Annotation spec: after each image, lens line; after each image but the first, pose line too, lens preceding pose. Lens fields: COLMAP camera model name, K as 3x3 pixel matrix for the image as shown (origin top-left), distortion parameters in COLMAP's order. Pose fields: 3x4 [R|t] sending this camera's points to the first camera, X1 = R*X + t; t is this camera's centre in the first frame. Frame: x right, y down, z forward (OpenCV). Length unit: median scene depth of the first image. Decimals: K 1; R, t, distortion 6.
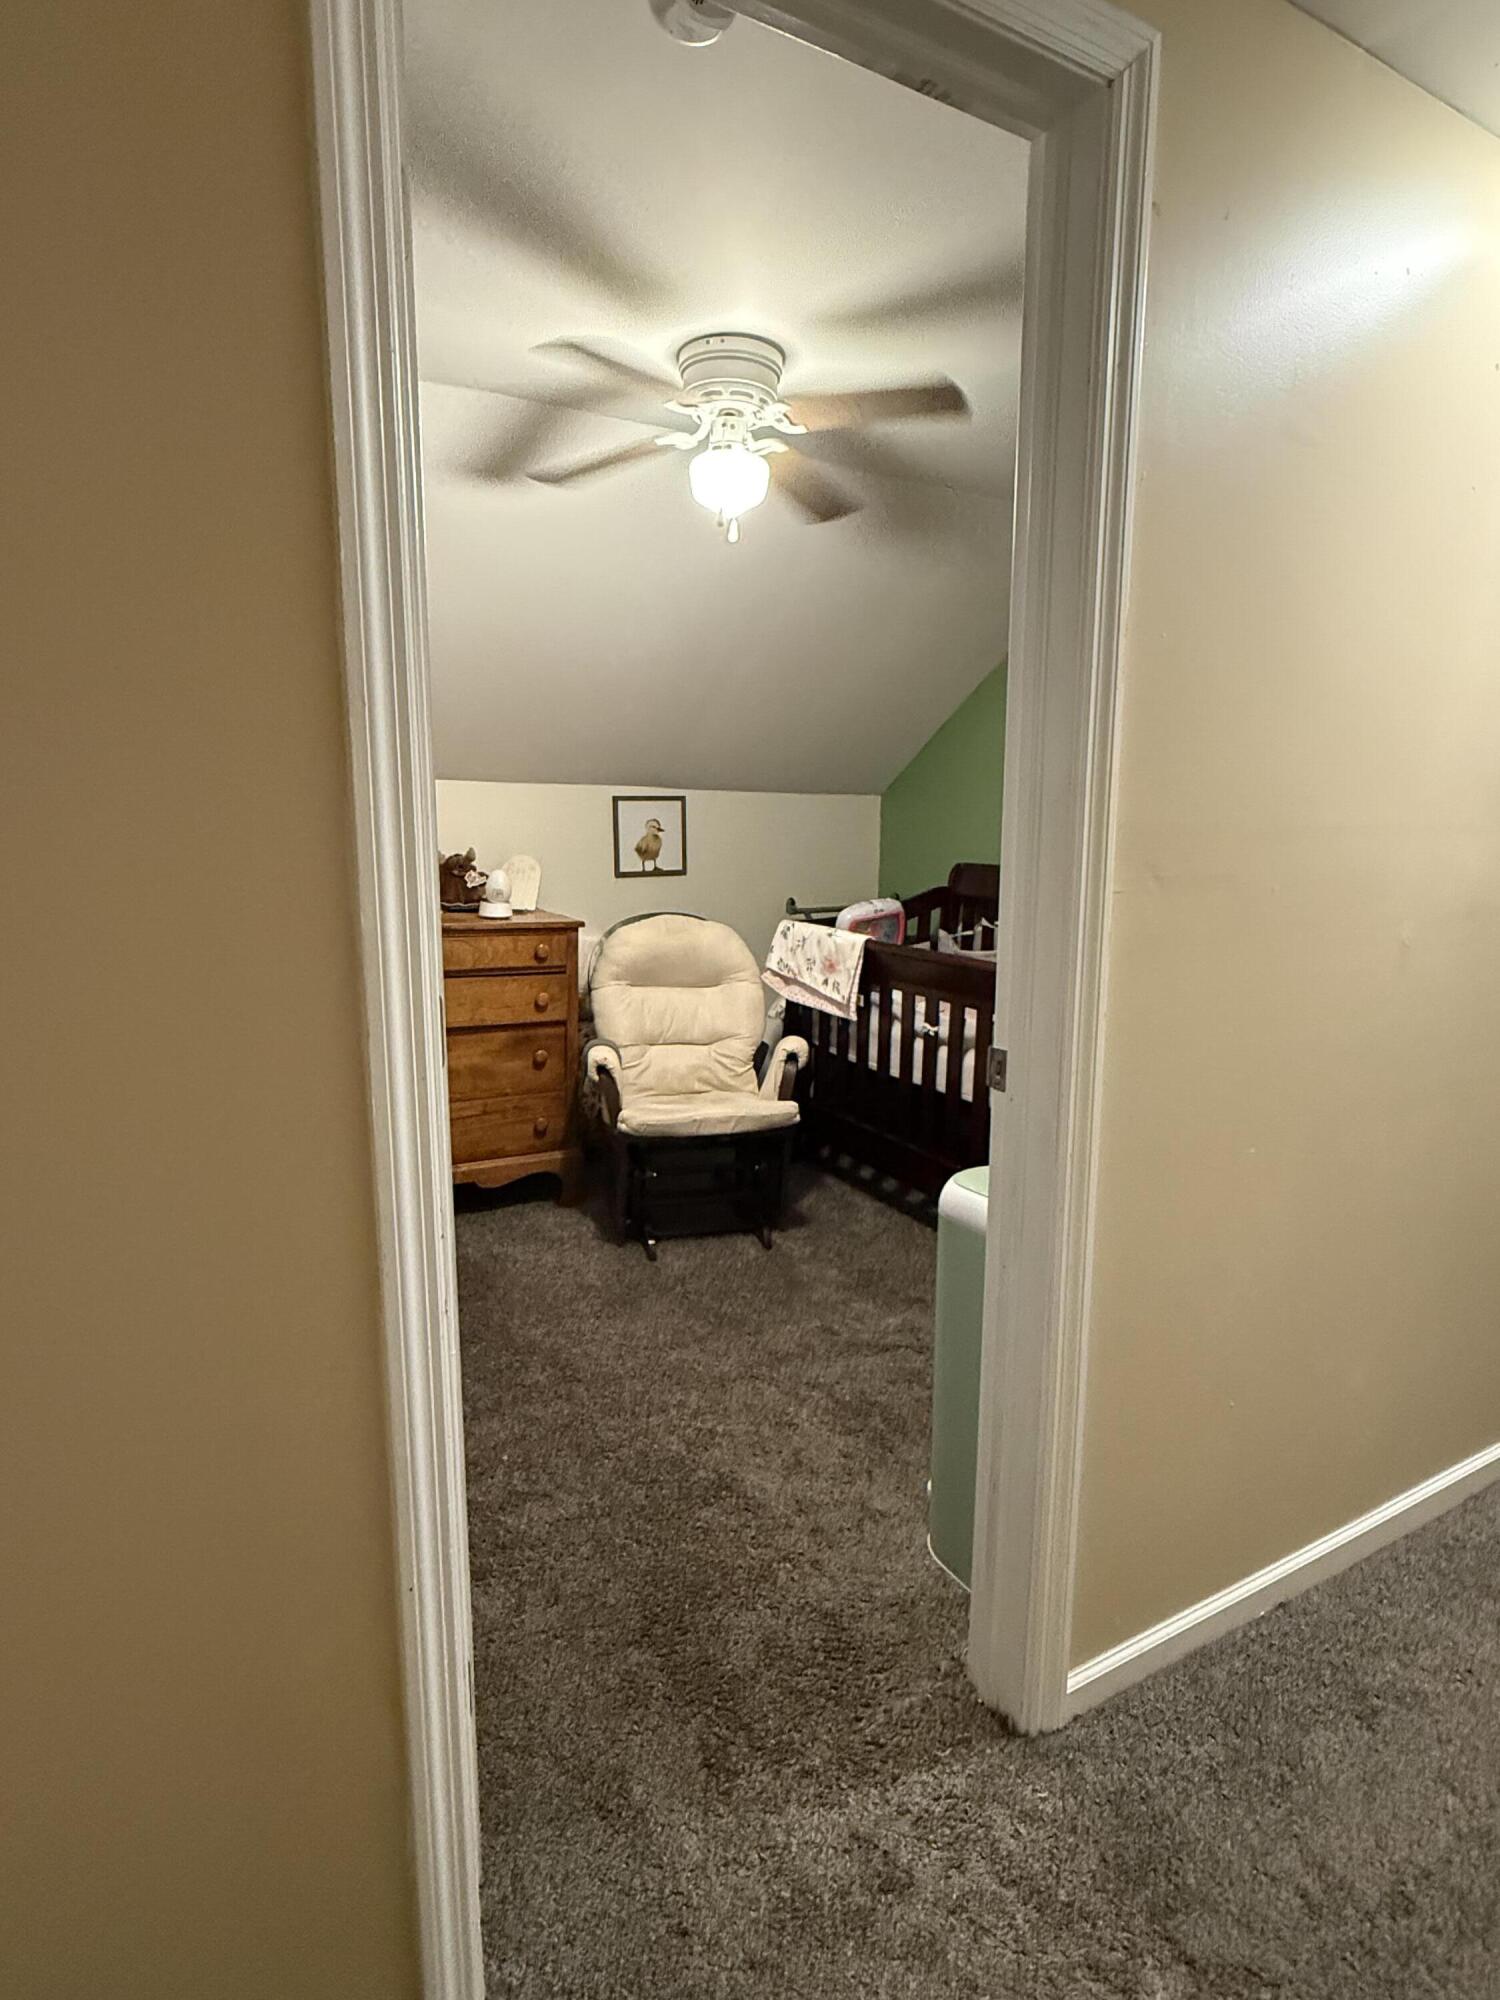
lens RADIAL K [[1063.9, 0, 753.6], [0, 1063.9, 999.8], [0, 0, 1]] dist [-0.005803, -0.000129]
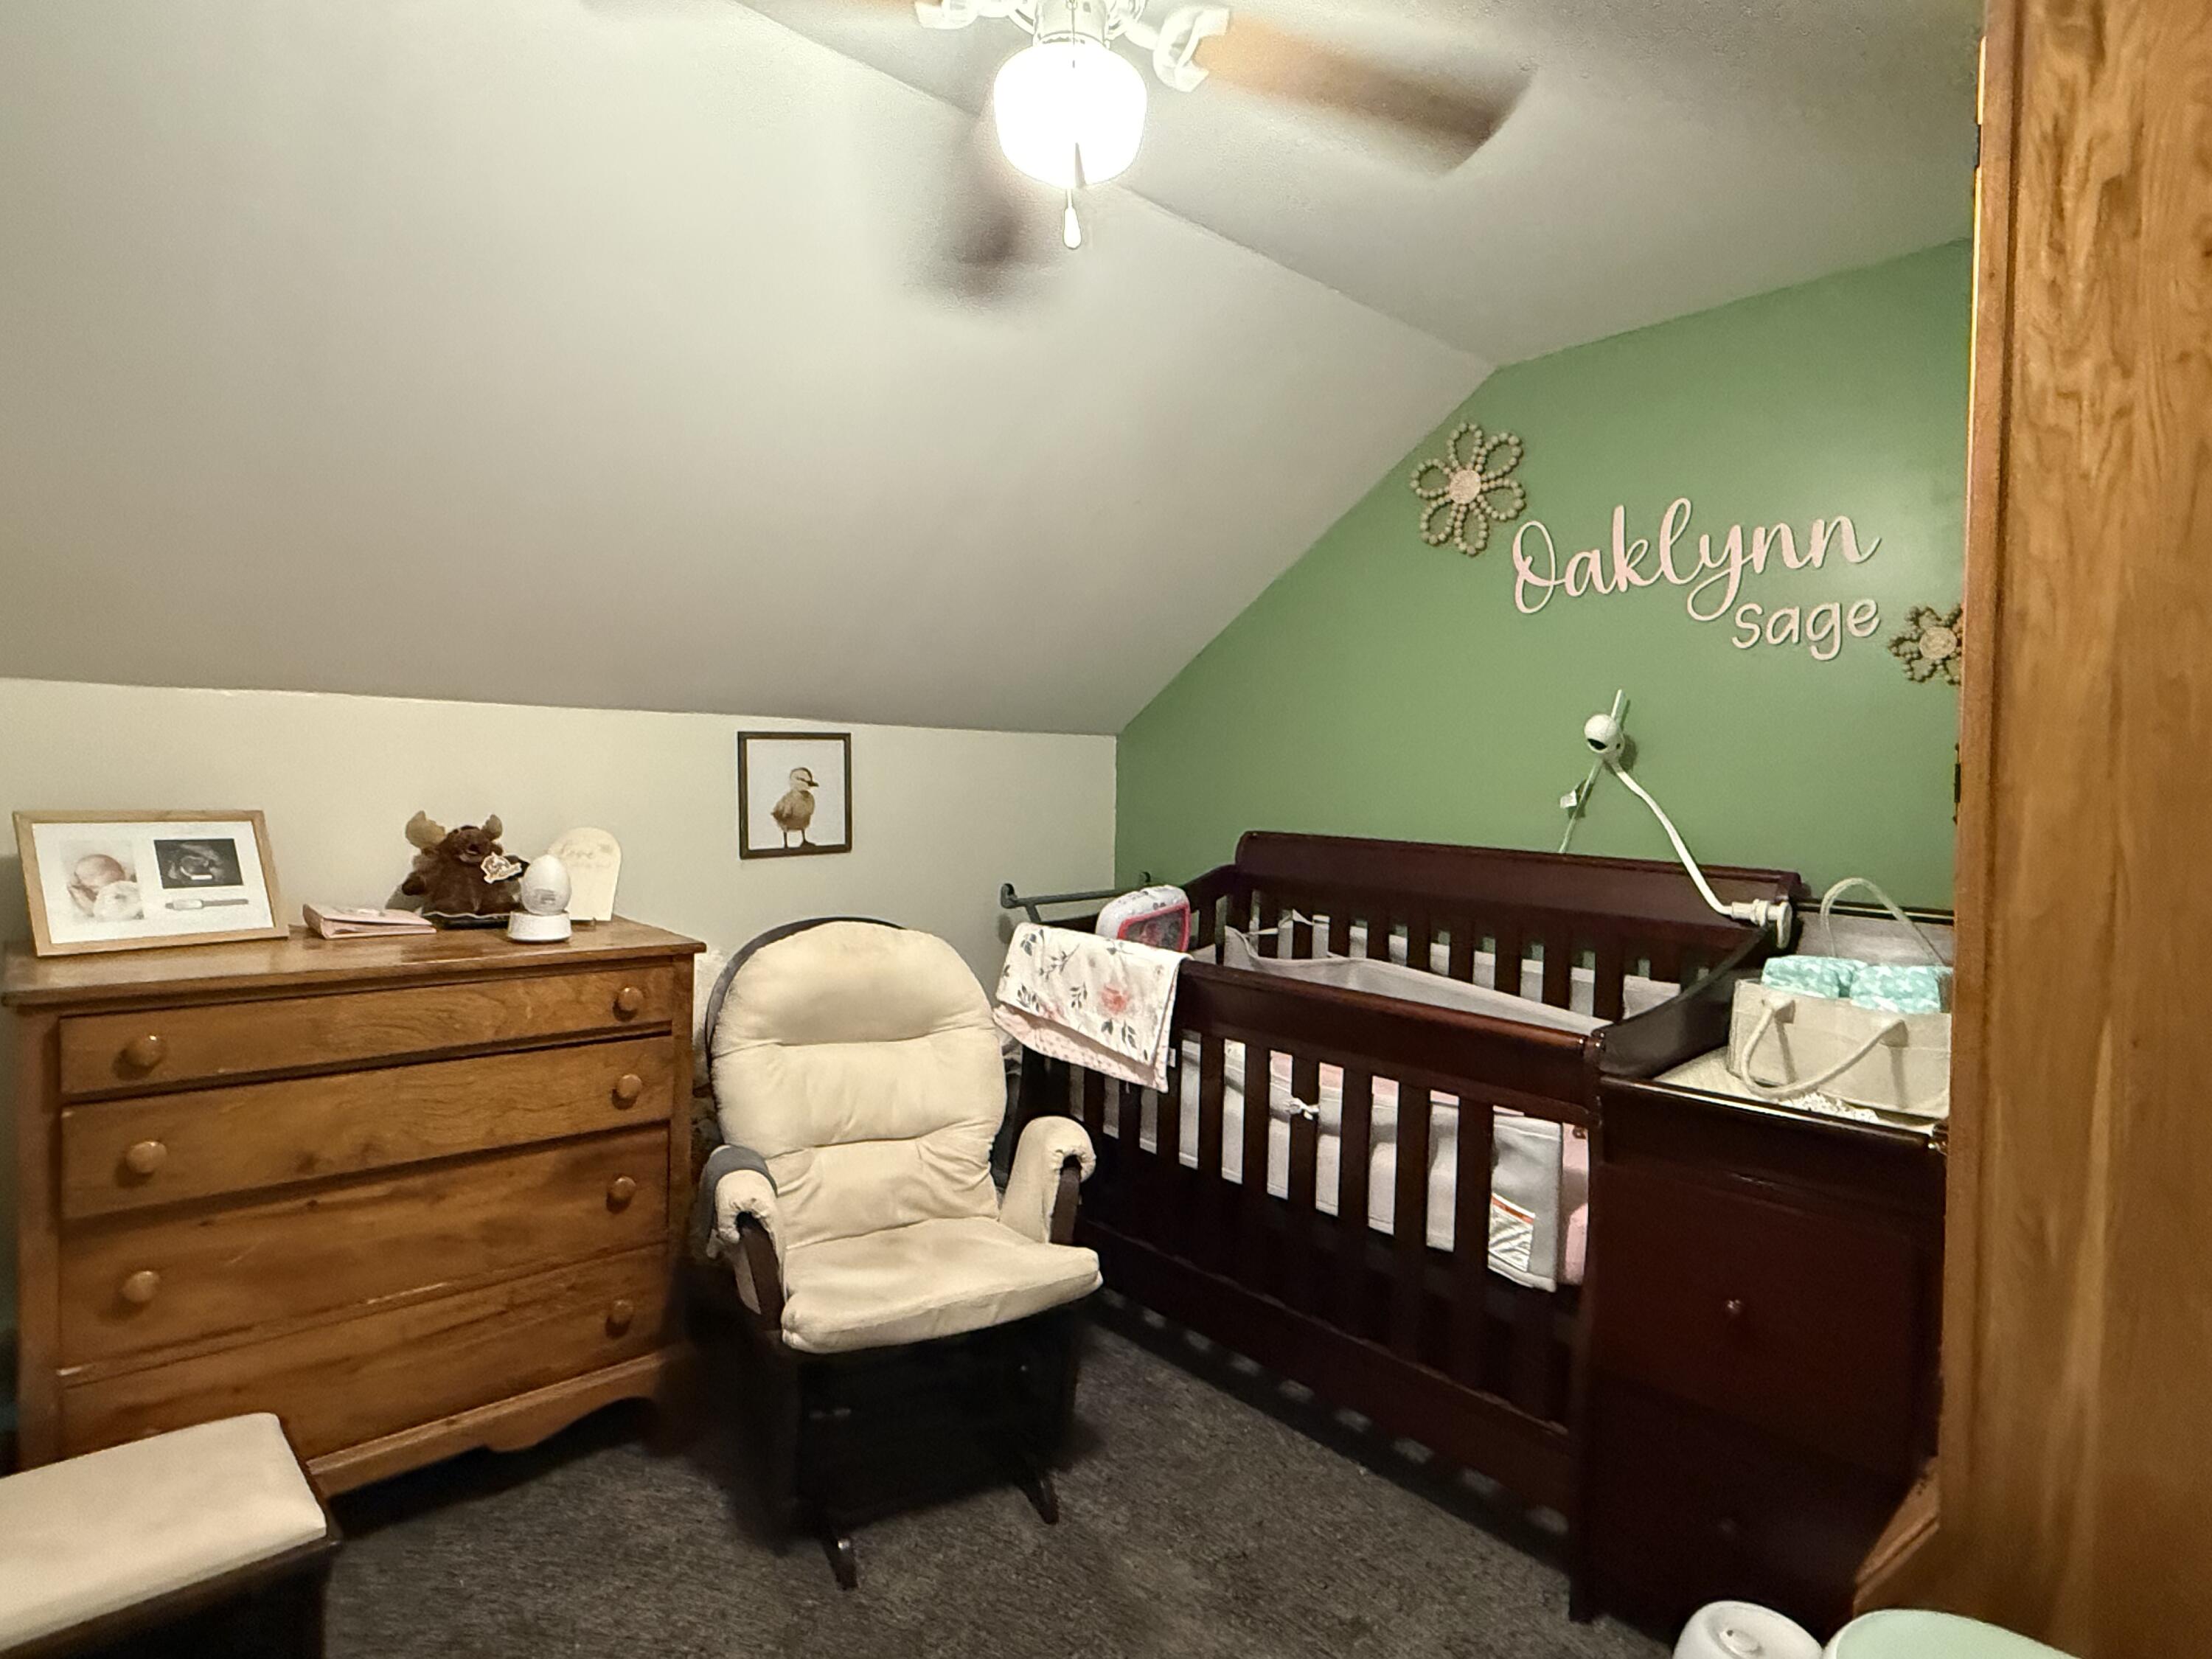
lens RADIAL K [[1176.7, 0, 1098.8], [0, 1176.7, 829.8], [0, 0, 1]] dist [-0.005803, -0.000129]
pose [[0.975637, -0.007360, 0.219266, -0.088615], [0.033046, 0.992964, -0.113710, -0.053370], [-0.216886, 0.118185, 0.969016, 0.322630]]
